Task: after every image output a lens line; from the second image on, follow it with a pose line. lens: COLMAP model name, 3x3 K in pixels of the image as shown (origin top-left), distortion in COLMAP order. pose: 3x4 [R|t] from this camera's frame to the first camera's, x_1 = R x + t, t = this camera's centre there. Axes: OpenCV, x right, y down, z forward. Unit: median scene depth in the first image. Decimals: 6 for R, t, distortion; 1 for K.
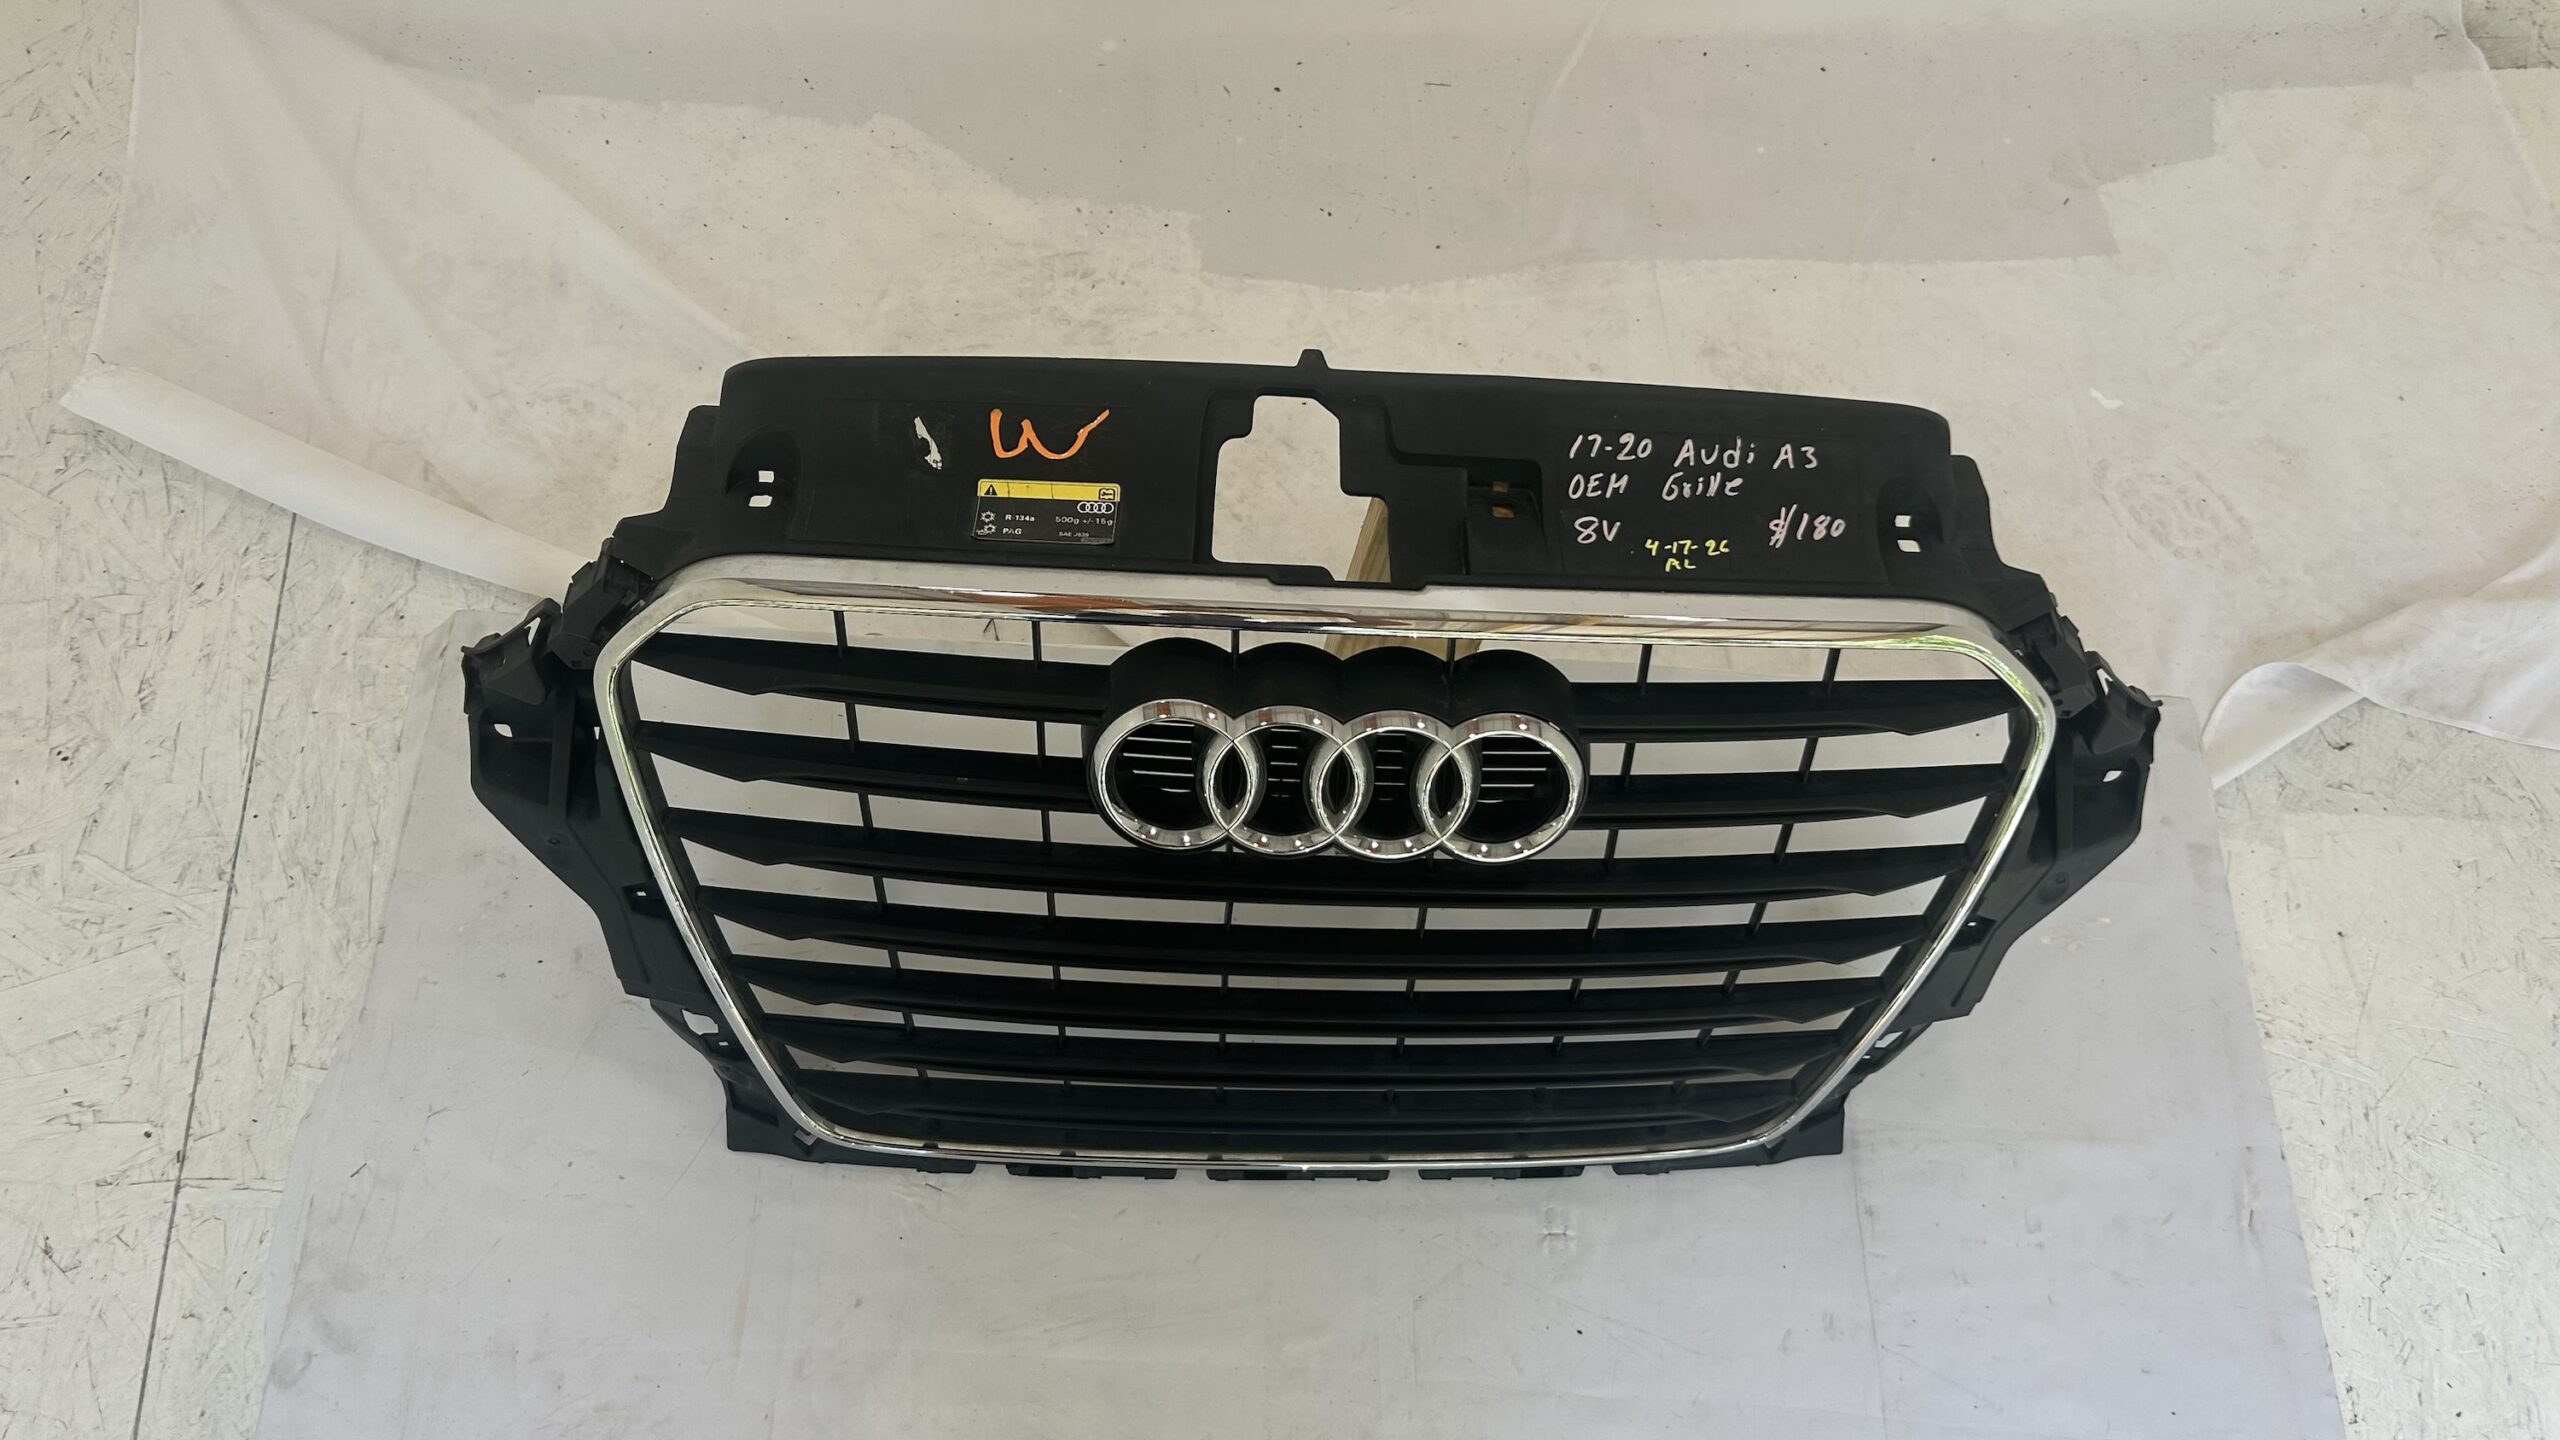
lens RADIAL K [[1989.9, 0, 1290.3], [0, 1989.9, 724.3], [0, 0, 1]] dist [0.076646, -0.085488]
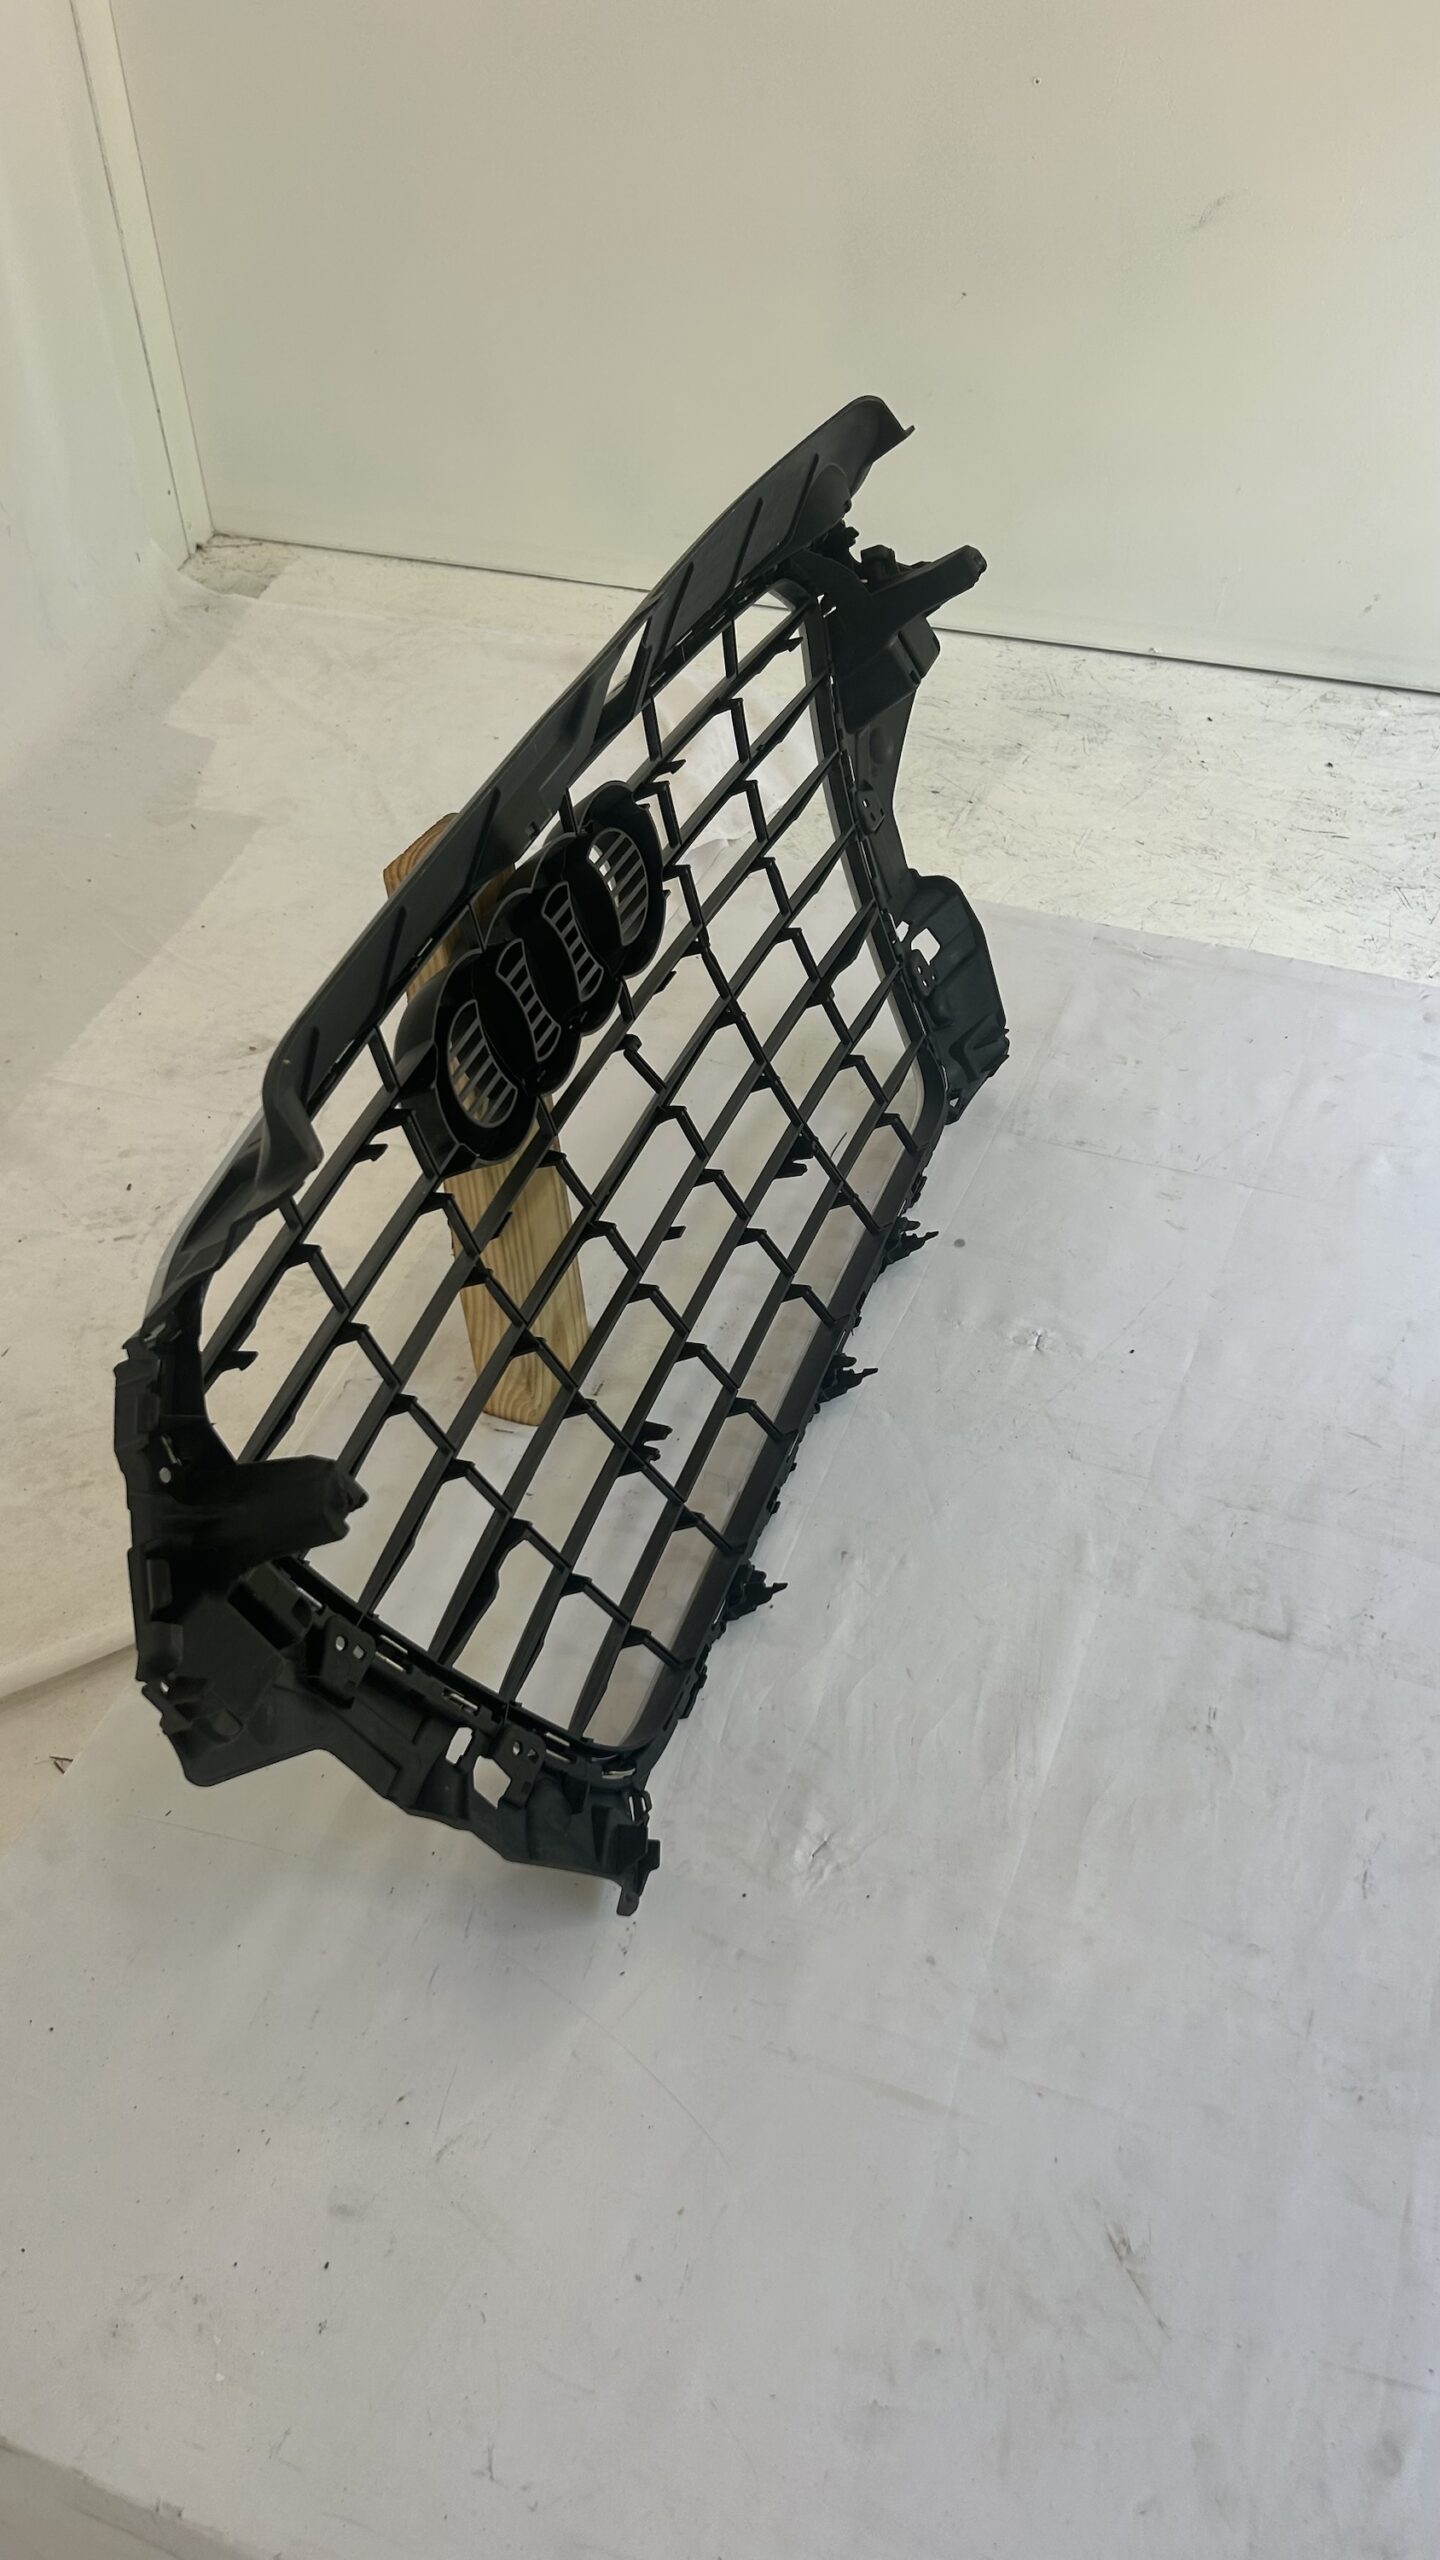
lens RADIAL K [[1989.9, 0, 792.7], [0, 1989.9, 1261.7], [0, 0, 1]] dist [0.076646, -0.085488]
pose [[0.315991, -0.700997, 0.639338, -0.549285], [0.859332, 0.497072, 0.120288, 0.003580], [-0.402118, 0.511394, 0.759459, 0.264772]]
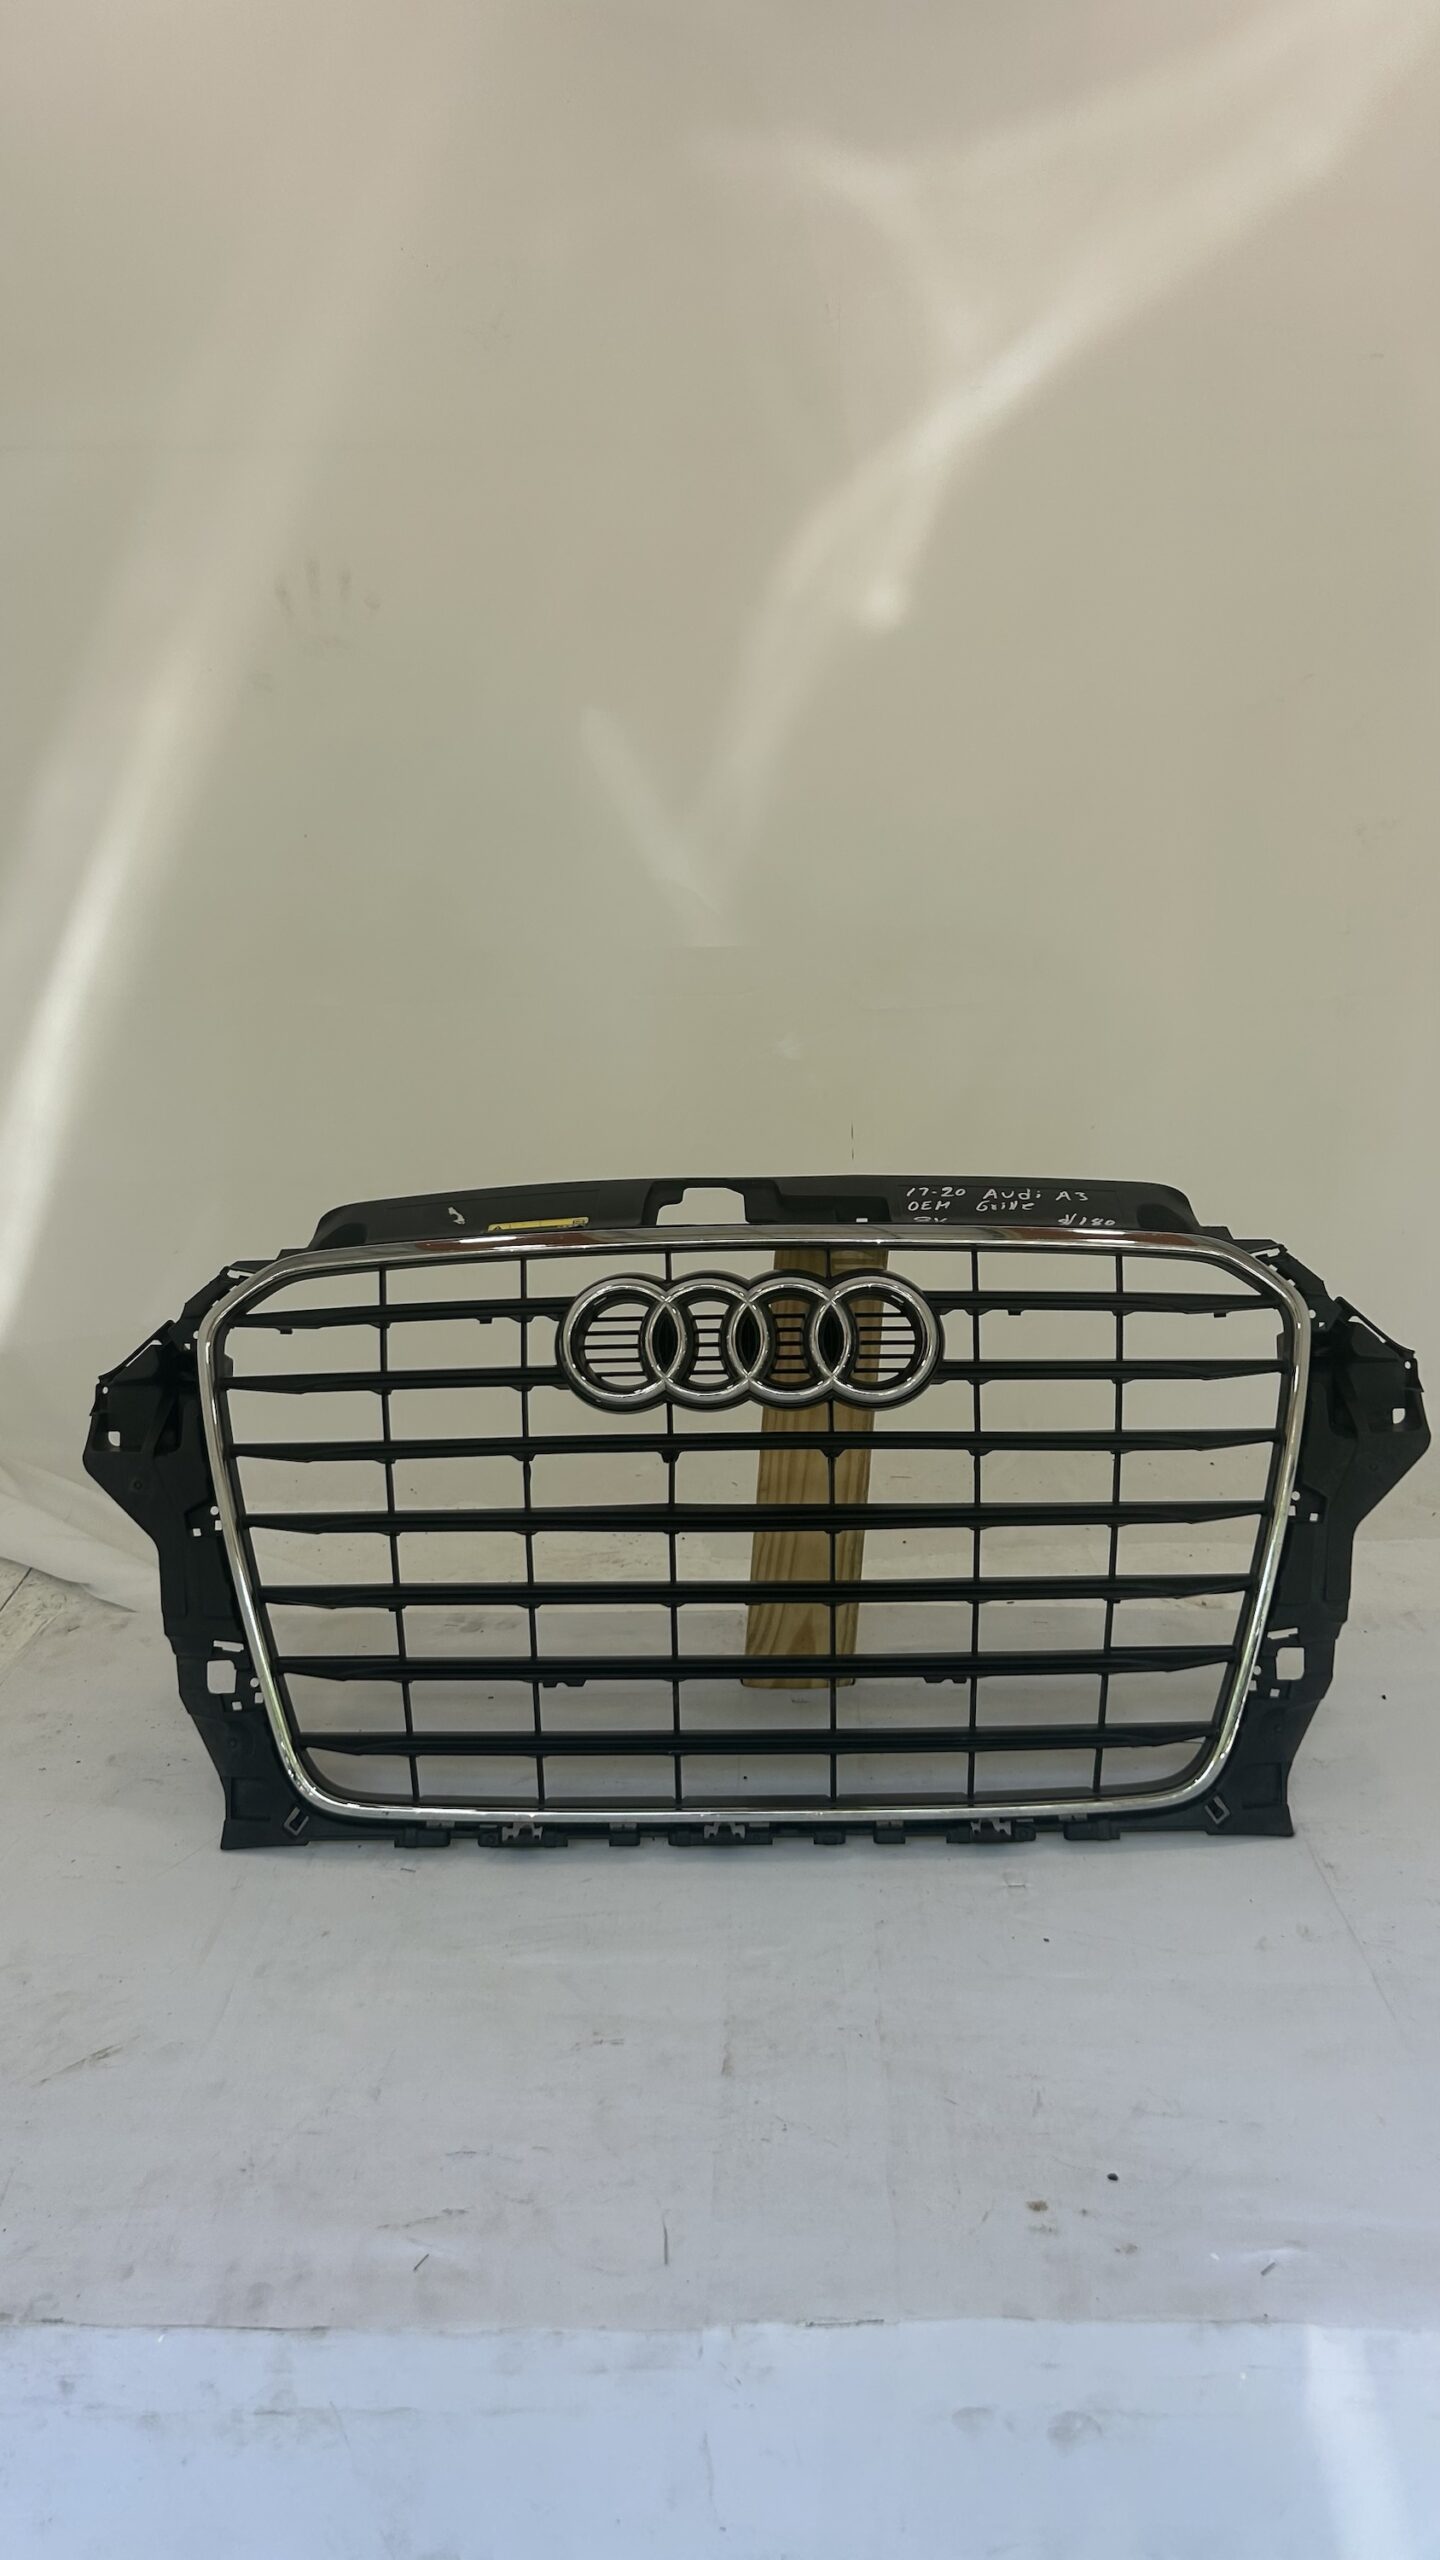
lens RADIAL K [[1969.3, 0, 721.3], [0, 1969.3, 1298.3], [0, 0, 1]] dist [0.197763, -0.525221]
pose [[0.996033, -0.081542, -0.035624, 0.046907], [0.027410, 0.662028, -0.748978, 0.837243], [0.084657, 0.745030, 0.661637, 0.105133]]
